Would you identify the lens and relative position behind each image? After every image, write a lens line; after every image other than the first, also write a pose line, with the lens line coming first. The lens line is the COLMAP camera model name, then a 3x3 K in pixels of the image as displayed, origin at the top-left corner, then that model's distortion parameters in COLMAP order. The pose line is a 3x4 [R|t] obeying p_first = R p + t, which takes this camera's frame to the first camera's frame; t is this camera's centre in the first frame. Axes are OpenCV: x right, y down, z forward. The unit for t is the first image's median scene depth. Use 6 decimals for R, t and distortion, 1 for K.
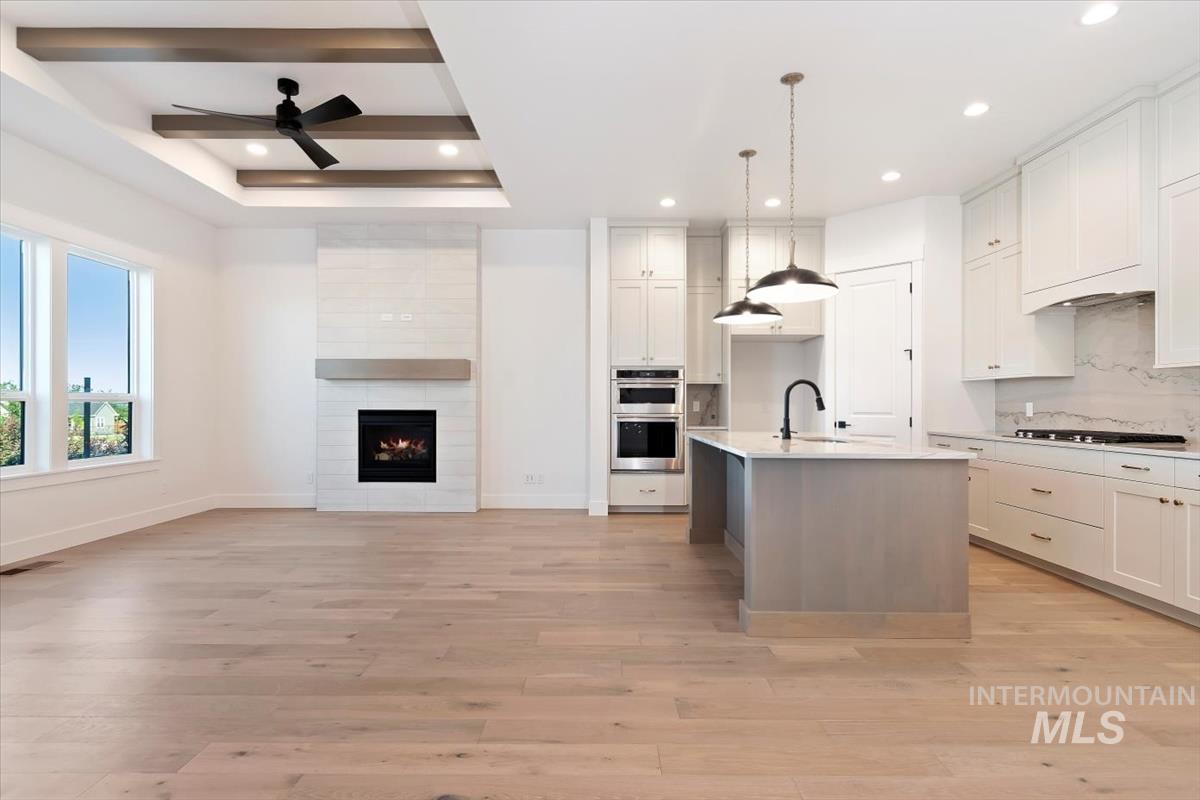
lens RADIAL K [[599.7, 0, 599.8], [0, 599.7, 404.9], [0, 0, 1]] dist [0.001653, -0.001114]
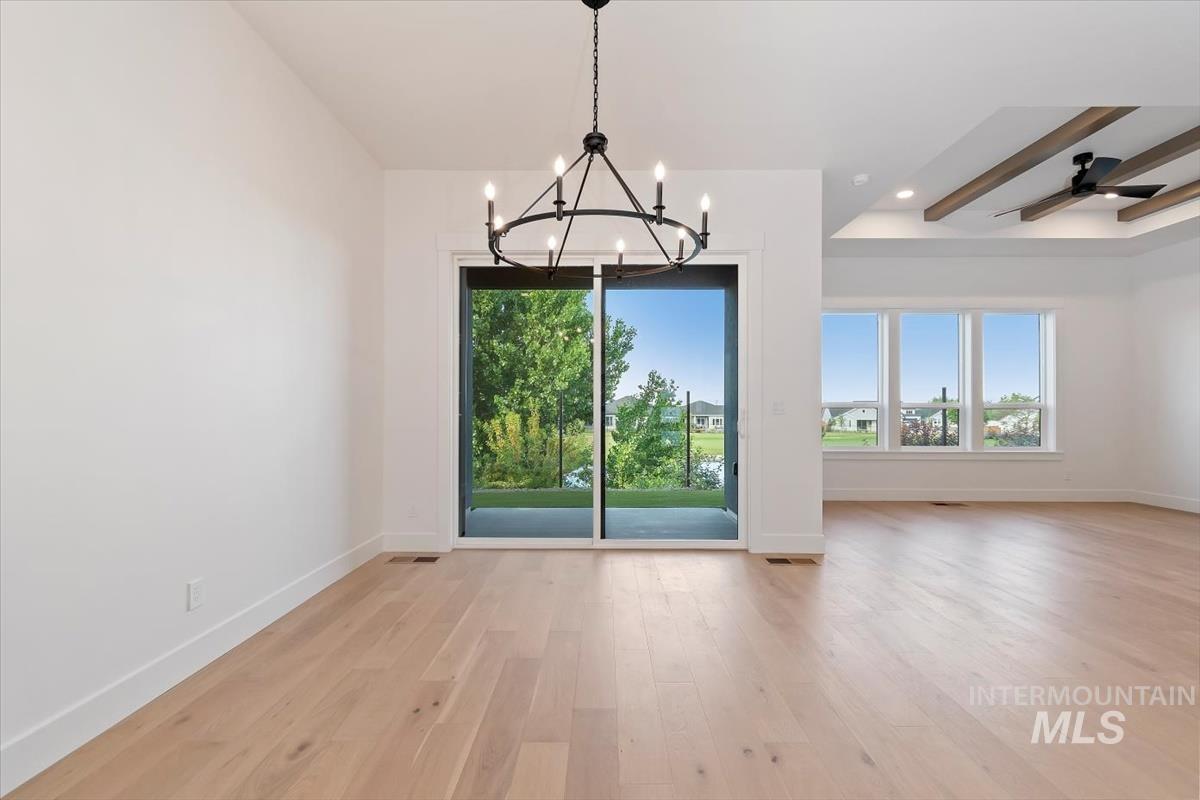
lens RADIAL K [[532.0, 0, 601.8], [0, 532.0, 406.8], [0, 0, 1]] dist [0.000587, -0.000126]
pose [[-0.001055, -0.005990, -0.999982, 0.437730], [-0.002517, 0.999979, -0.005988, 0.000570], [0.999996, 0.002511, -0.001070, -0.006814]]
